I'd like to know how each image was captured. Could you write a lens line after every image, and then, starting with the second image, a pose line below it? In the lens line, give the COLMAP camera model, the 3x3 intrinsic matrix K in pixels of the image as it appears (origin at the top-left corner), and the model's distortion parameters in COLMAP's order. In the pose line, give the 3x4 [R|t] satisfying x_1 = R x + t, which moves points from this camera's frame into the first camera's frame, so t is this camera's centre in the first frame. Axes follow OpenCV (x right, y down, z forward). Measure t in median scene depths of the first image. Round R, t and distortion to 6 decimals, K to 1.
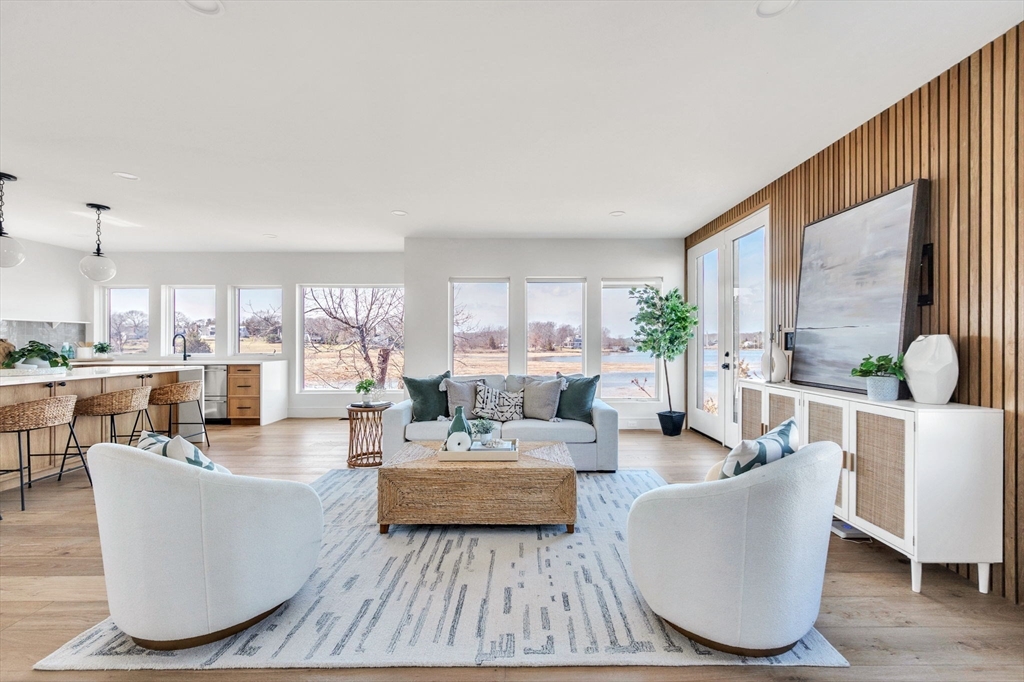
lens RADIAL K [[434.8, 0, 509.9], [0, 434.8, 342.2], [0, 0, 1]] dist [0.001597, 0.000177]
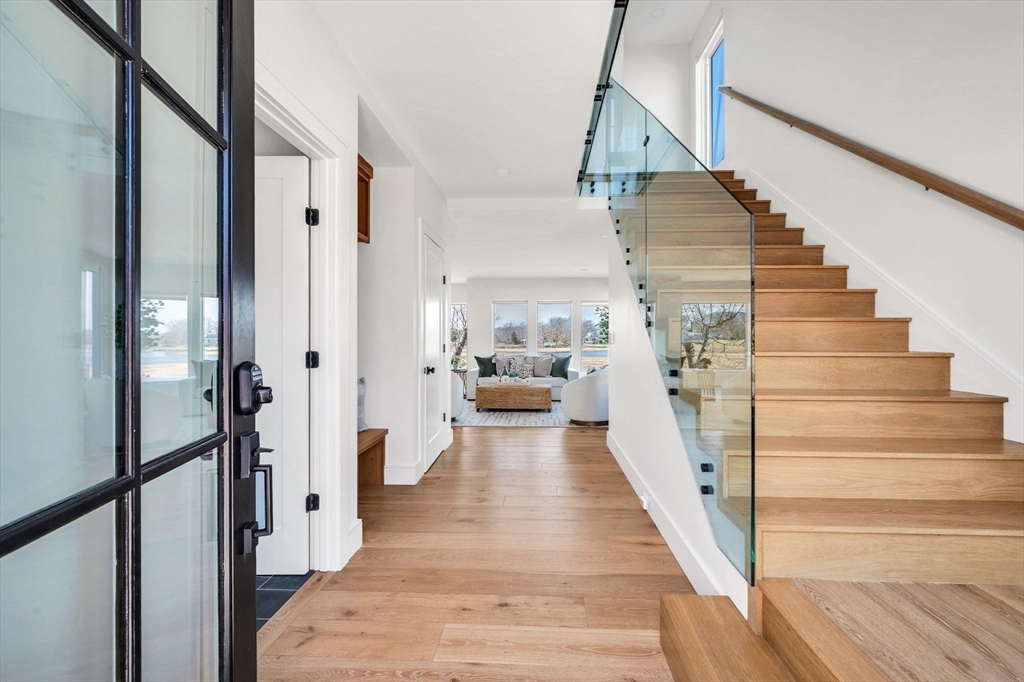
lens RADIAL K [[434.8, 0, 512.3], [0, 434.8, 338.4], [0, 0, 1]] dist [0.001597, 0.000177]
pose [[0.999010, -0.000301, -0.044485, 0.021145], [0.000410, 0.999997, 0.002432, -0.005556], [0.044484, -0.002448, 0.999007, -1.004575]]
